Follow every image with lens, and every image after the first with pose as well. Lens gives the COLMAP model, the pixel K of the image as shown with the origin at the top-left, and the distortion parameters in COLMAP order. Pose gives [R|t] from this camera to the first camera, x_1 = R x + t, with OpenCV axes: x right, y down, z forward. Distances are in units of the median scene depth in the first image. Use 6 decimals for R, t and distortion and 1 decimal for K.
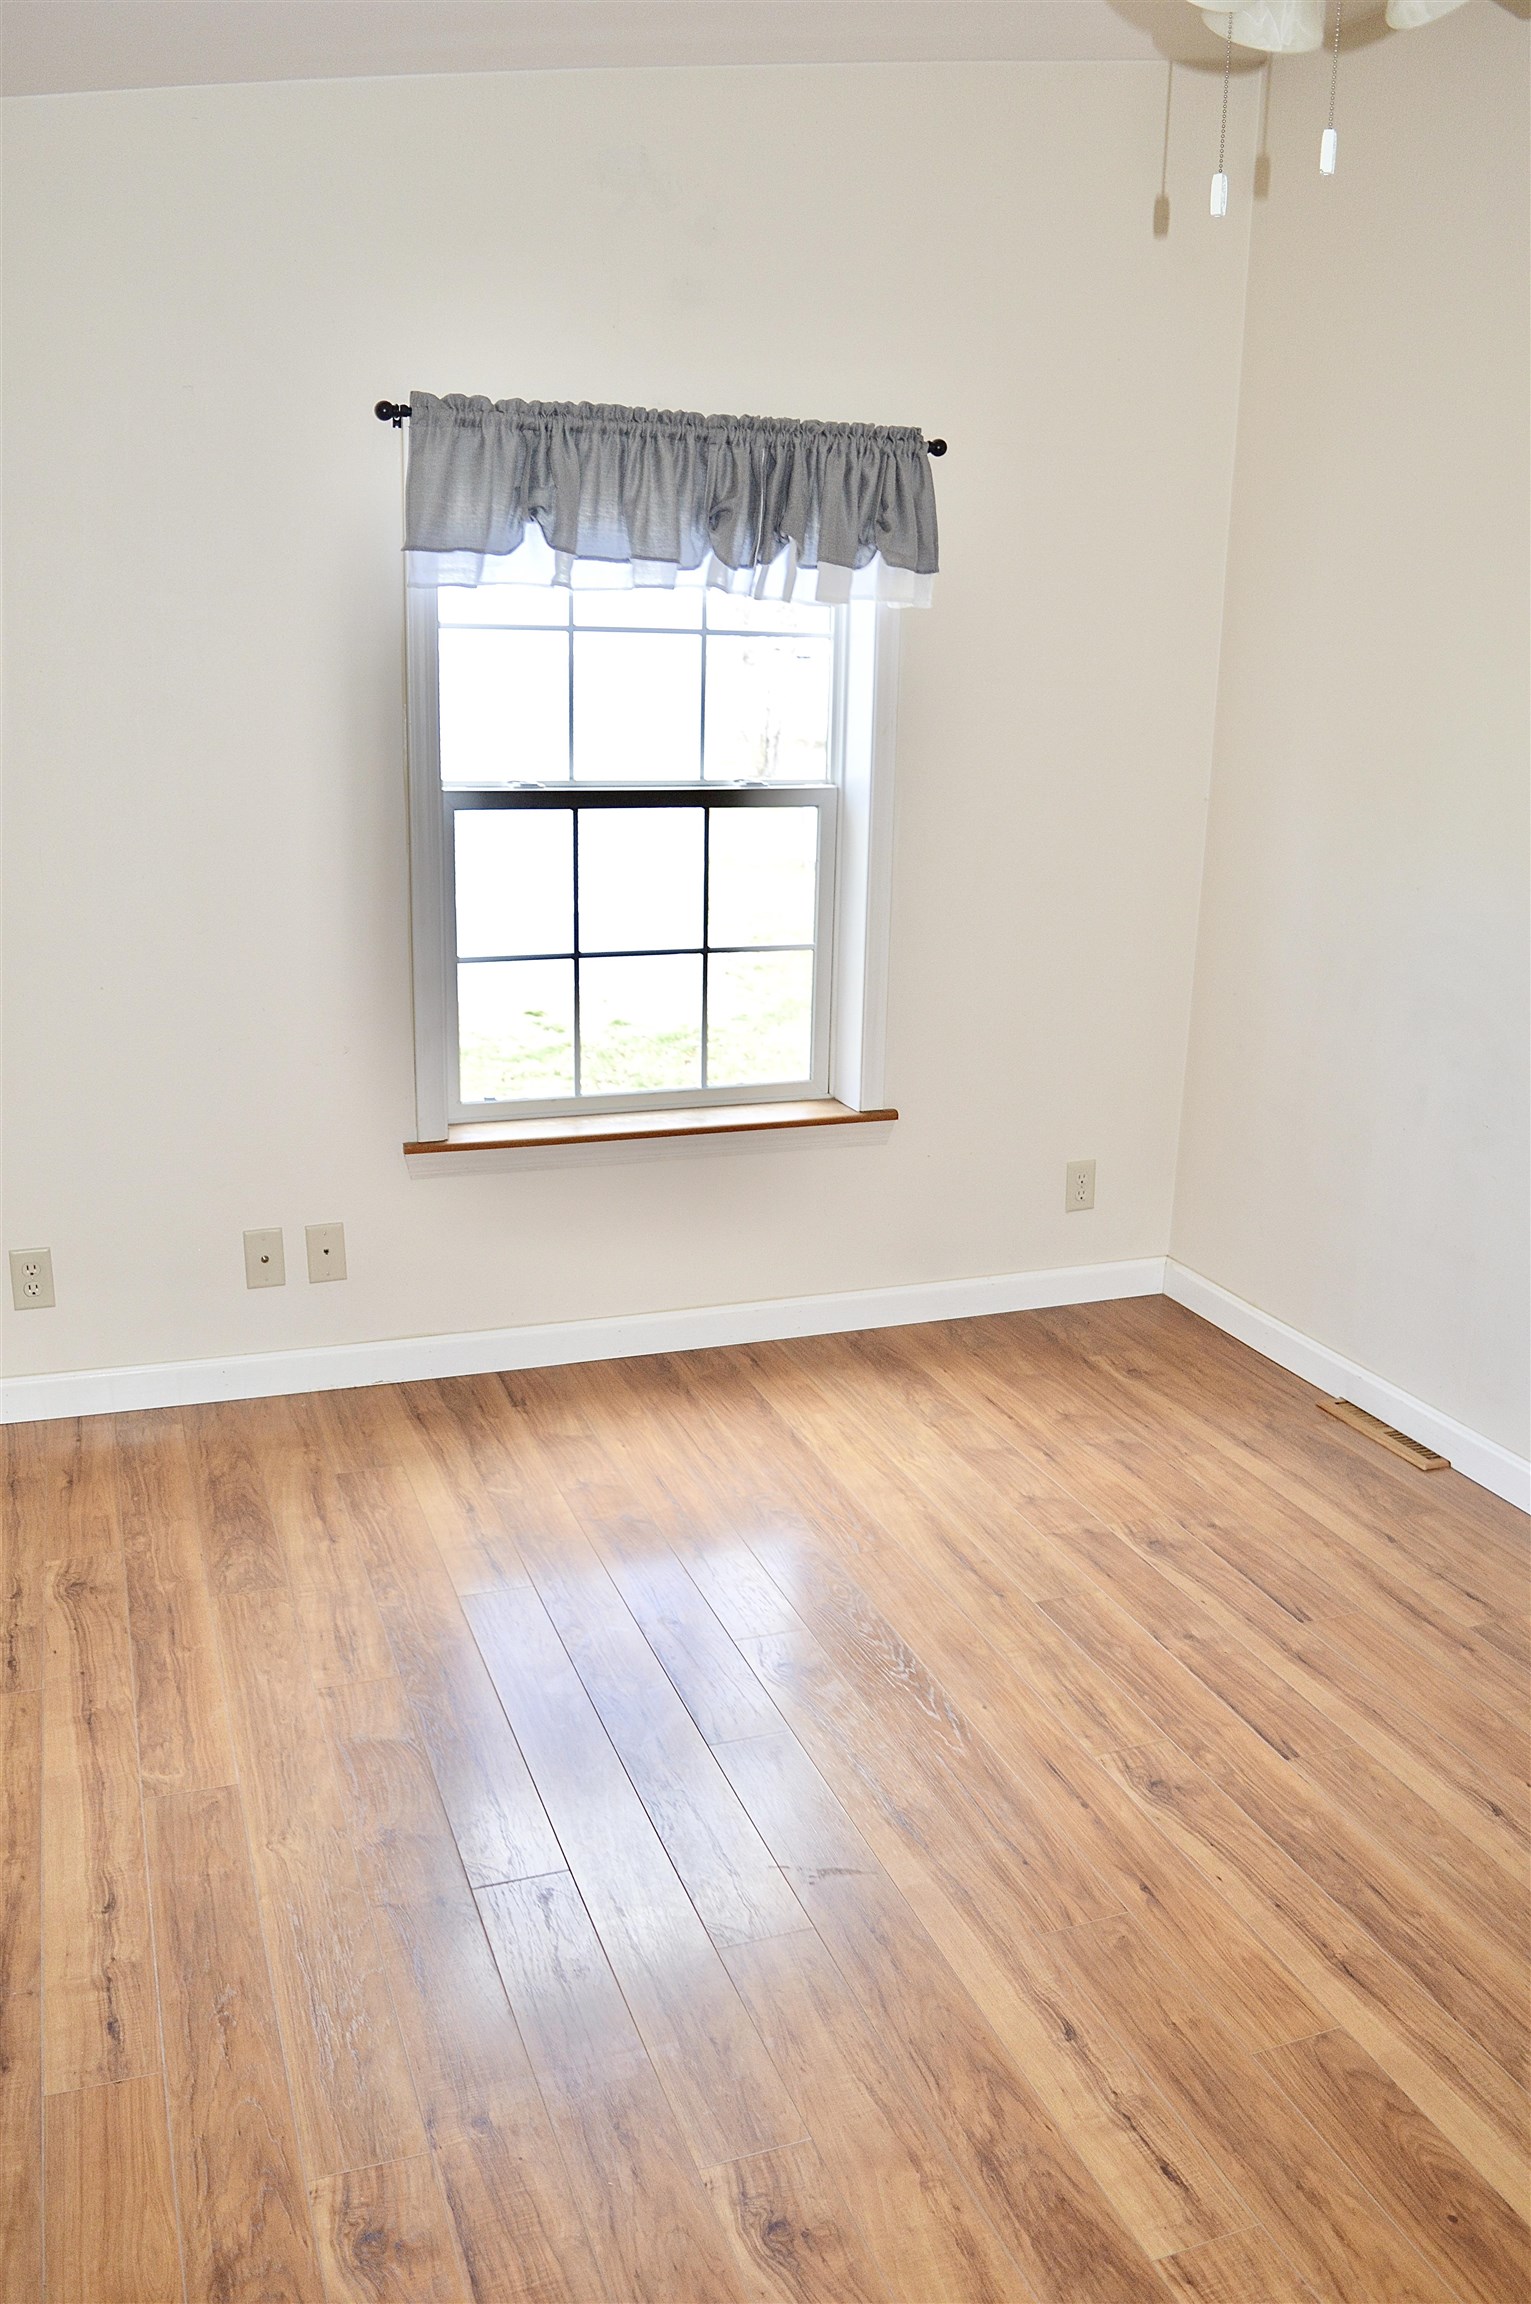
lens RADIAL K [[1836.1, 0, 767.1], [0, 1836.1, 1042.1], [0, 0, 1]] dist [-0.010034, -0.052299]
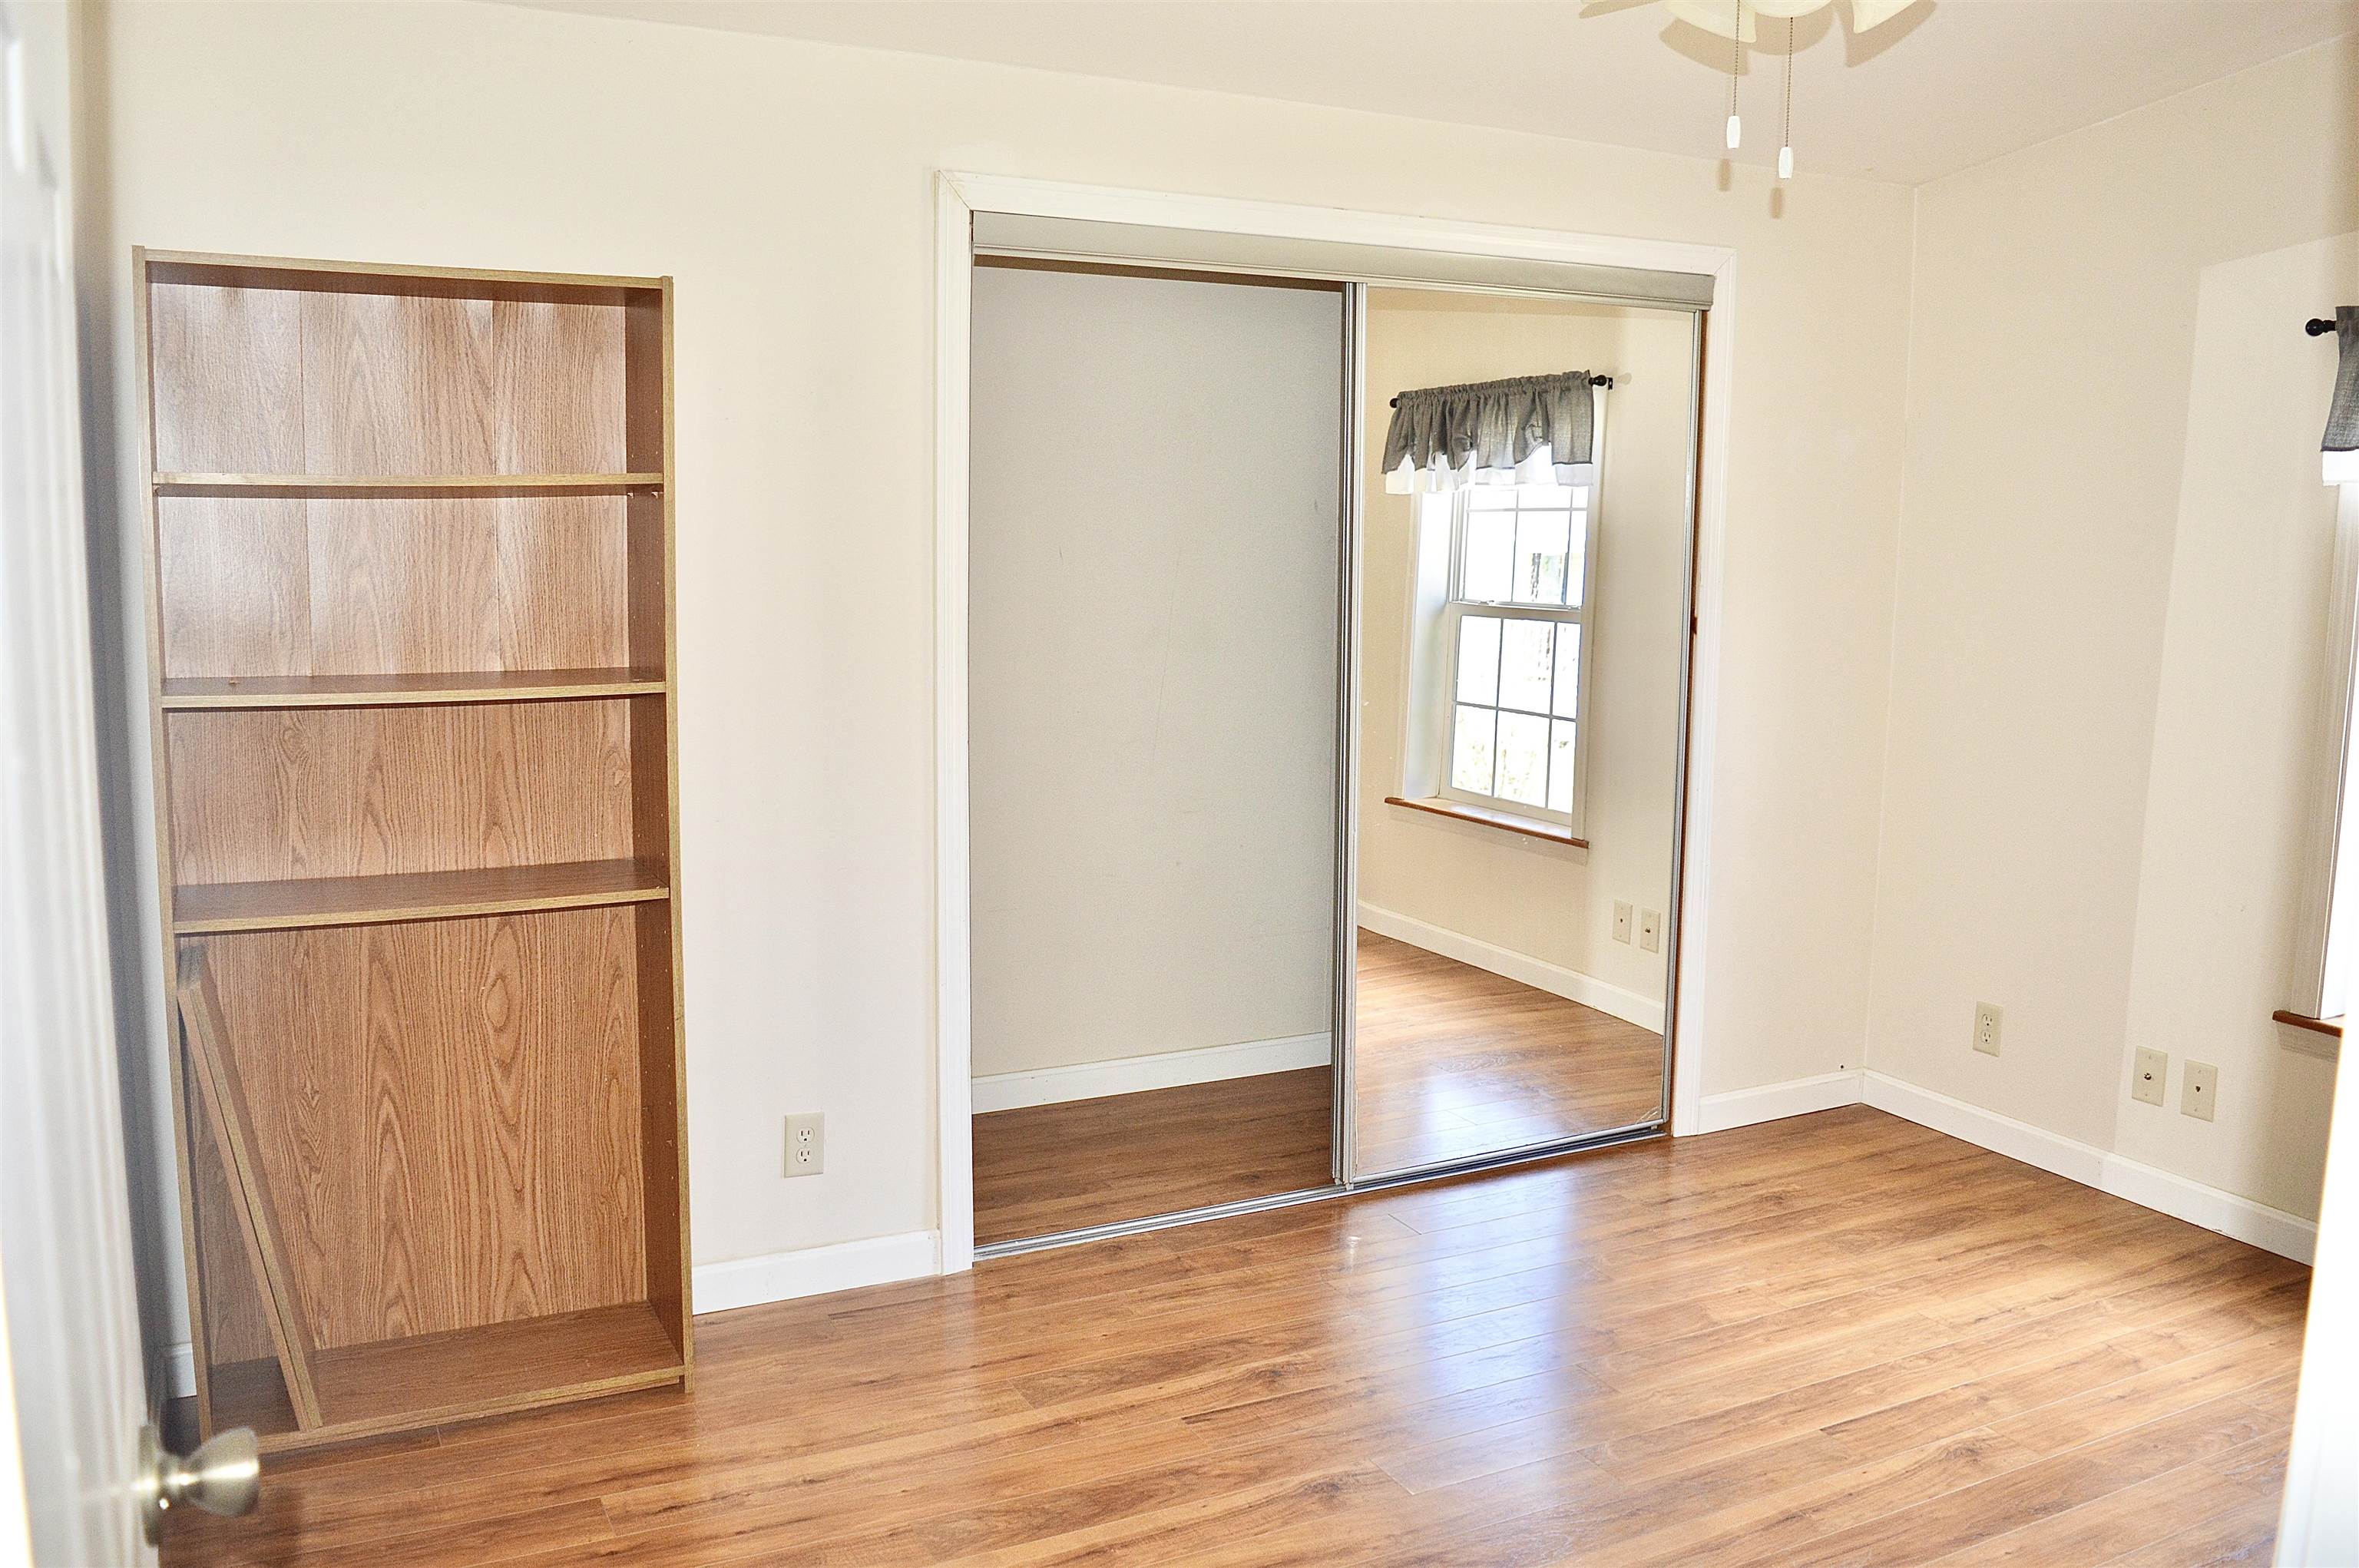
lens RADIAL K [[1816.0, 0, 1179.5], [0, 1816.0, 784.0], [0, 0, 1]] dist [-0.145902, -0.000089]
pose [[0.099498, 0.115467, -0.988315, 0.871915], [-0.201598, 0.974984, 0.093614, -0.045145], [0.974402, 0.189928, 0.120287, 0.328102]]
